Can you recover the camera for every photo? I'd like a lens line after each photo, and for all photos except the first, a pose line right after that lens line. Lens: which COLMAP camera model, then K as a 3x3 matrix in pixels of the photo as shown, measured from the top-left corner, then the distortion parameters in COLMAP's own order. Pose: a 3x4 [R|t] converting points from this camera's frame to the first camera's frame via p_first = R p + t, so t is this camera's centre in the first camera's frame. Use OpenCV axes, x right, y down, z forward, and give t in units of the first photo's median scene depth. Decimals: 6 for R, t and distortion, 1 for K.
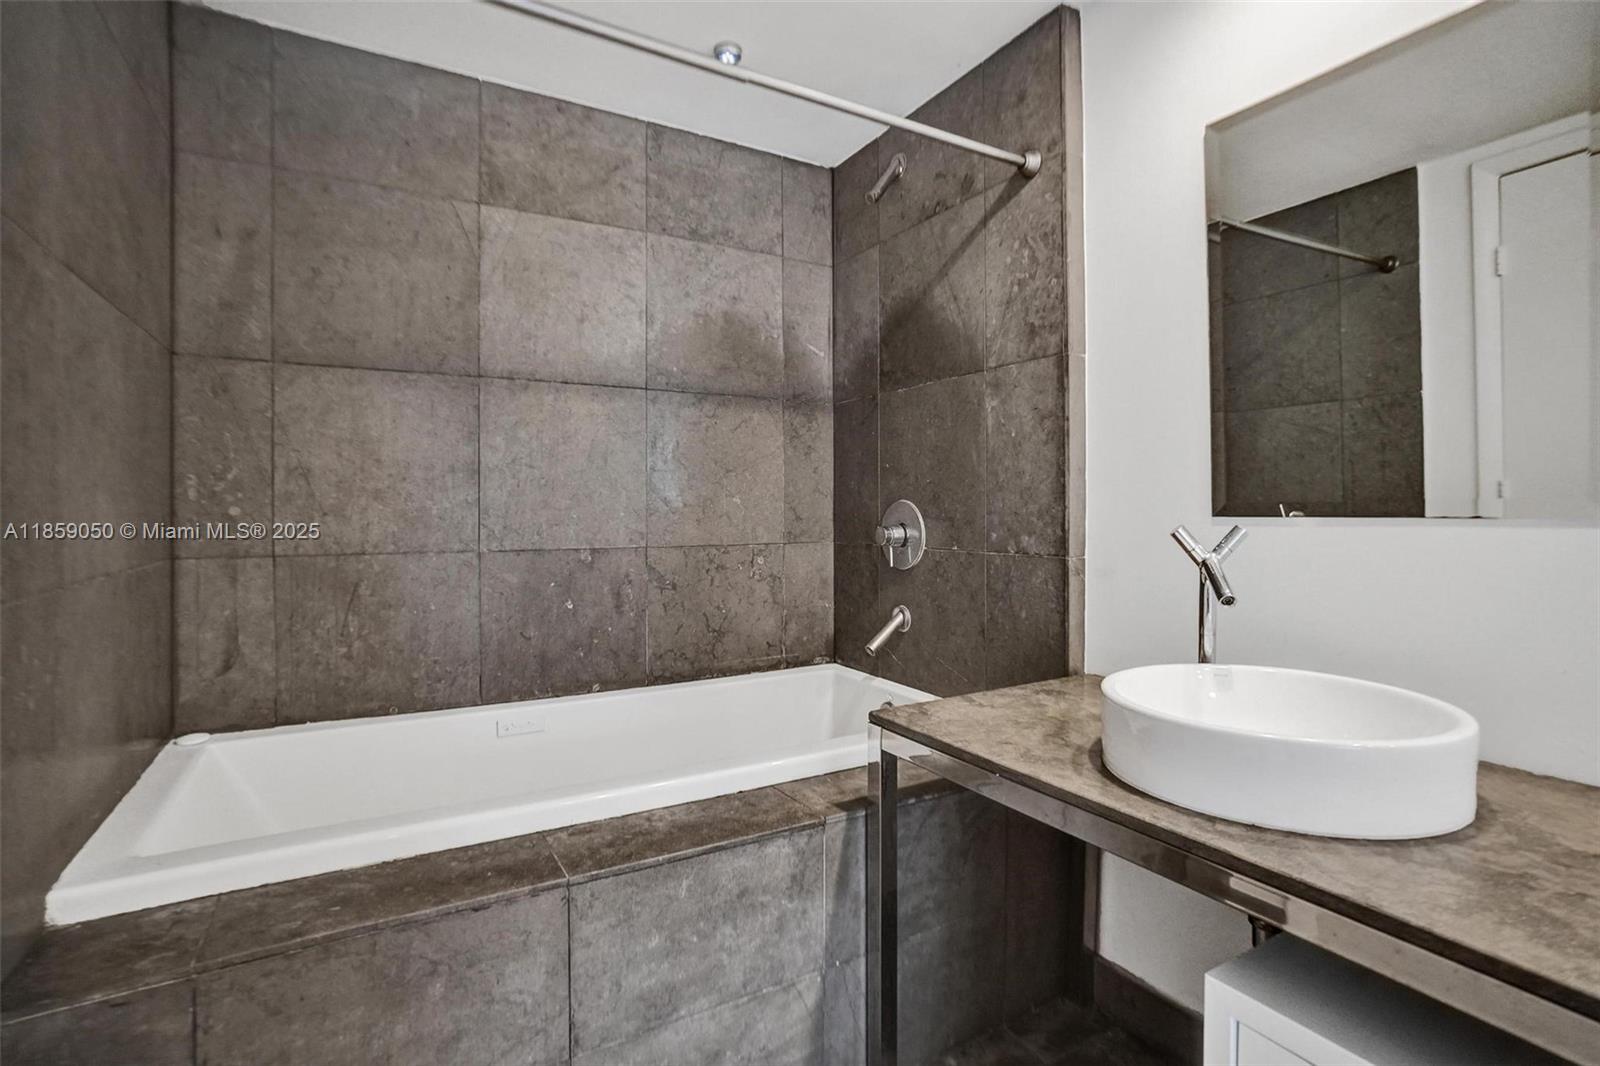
lens RADIAL K [[767.8, 0, 795.4], [0, 767.8, 514.0], [0, 0, 1]] dist [-0.050111, 0.027180]
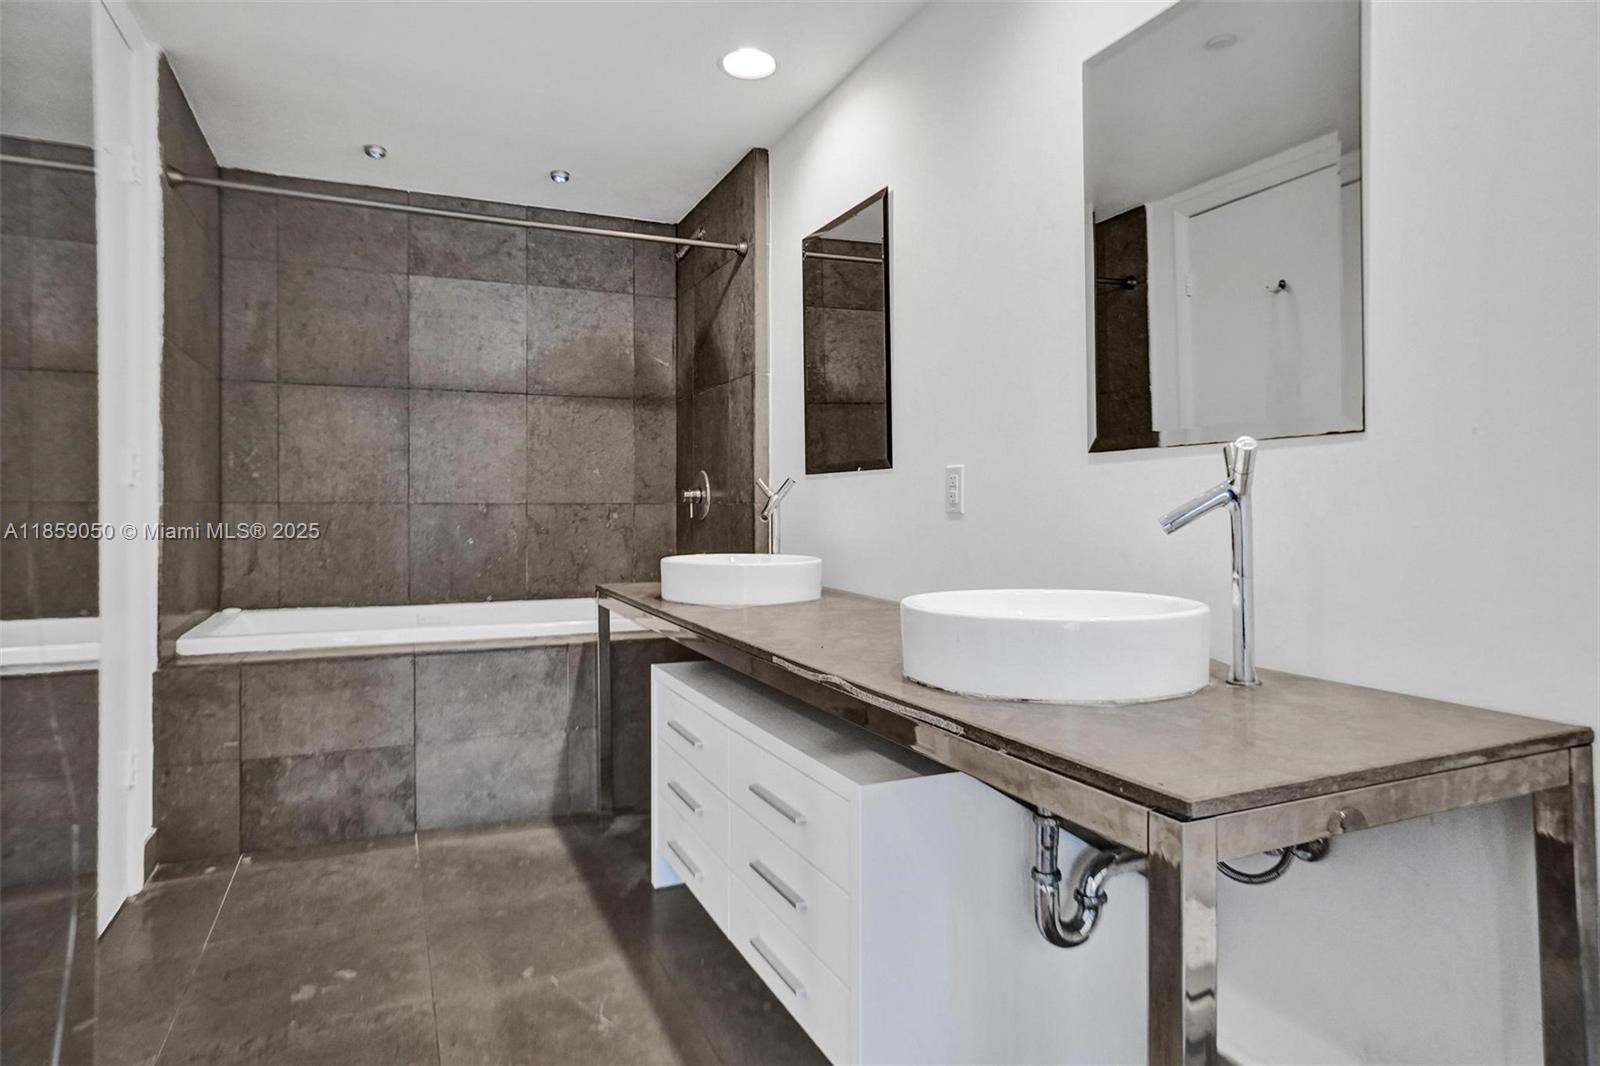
lens RADIAL K [[931.6, 0, 807.5], [0, 931.6, 510.6], [0, 0, 1]] dist [-0.031288, 0.031227]
pose [[0.995392, 0.003360, -0.095826, 0.551052], [-0.003400, 0.999994, -0.000261, 0.060622], [0.095825, 0.000585, 0.995398, -0.760859]]
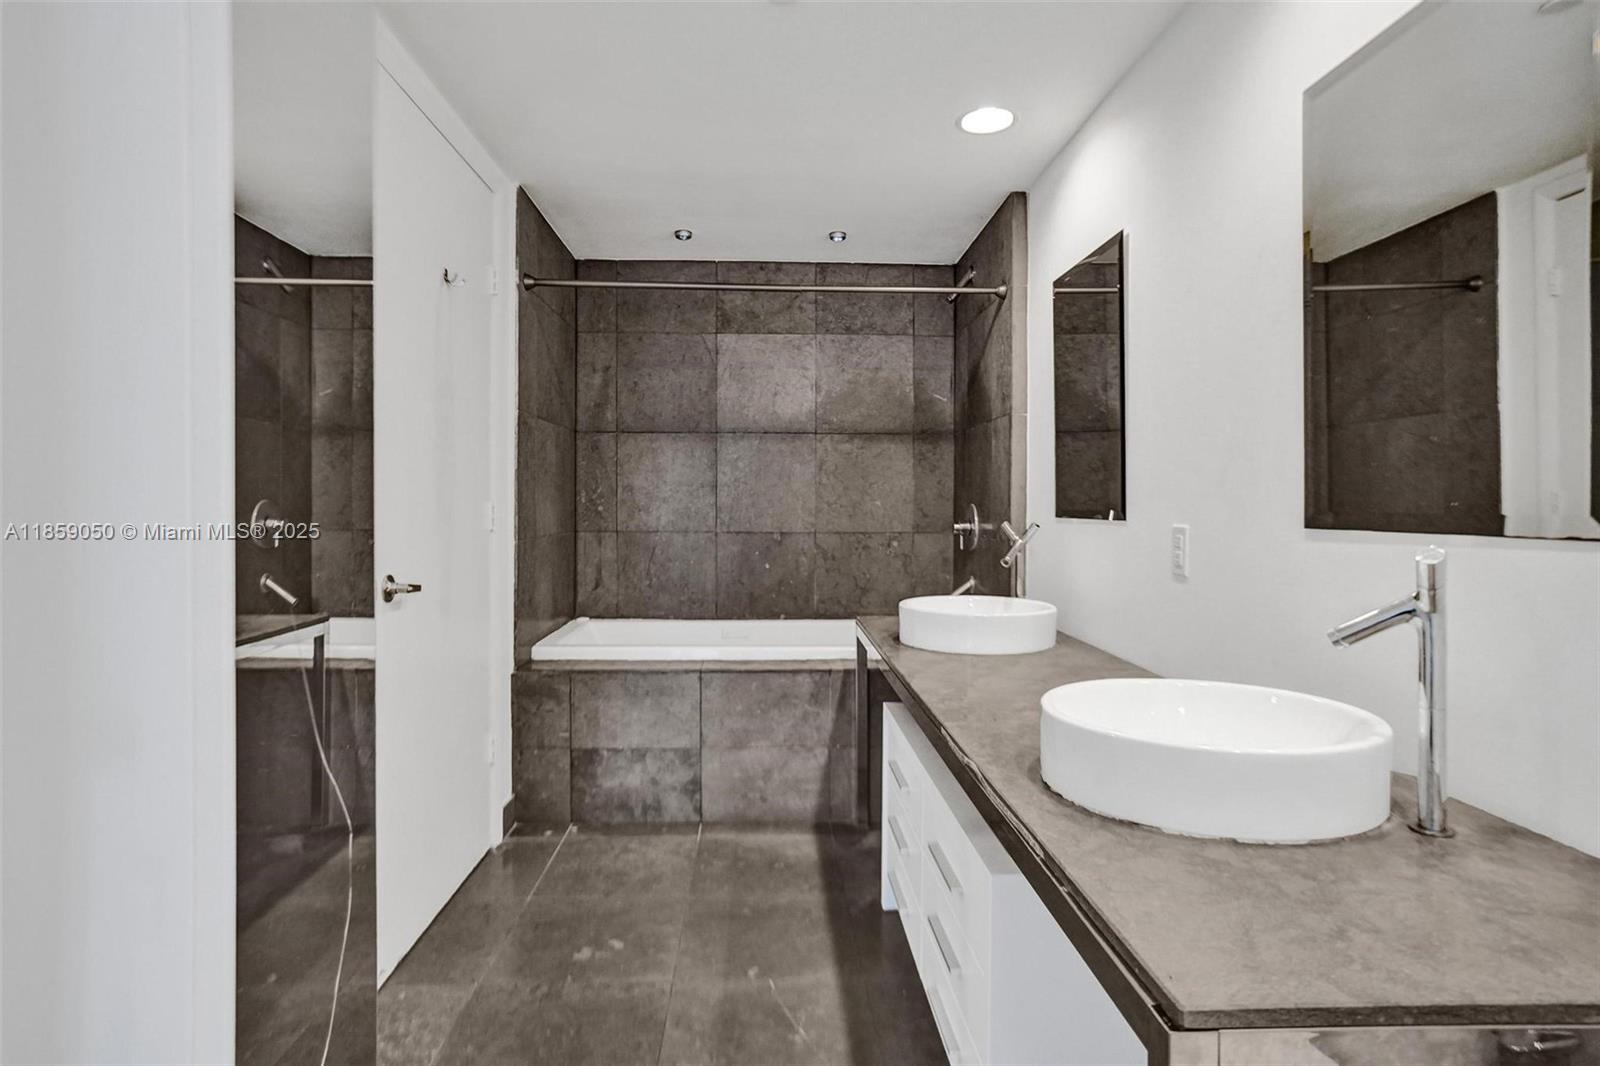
lens RADIAL K [[890.2, 0, 801.7], [0, 890.2, 519.5], [0, 0, 1]] dist [-0.024807, 0.001324]
pose [[0.887834, 0.014091, -0.459948, 0.700081], [-0.008132, 0.999855, 0.014935, -0.012179], [0.460092, -0.009519, 0.887820, -0.729398]]
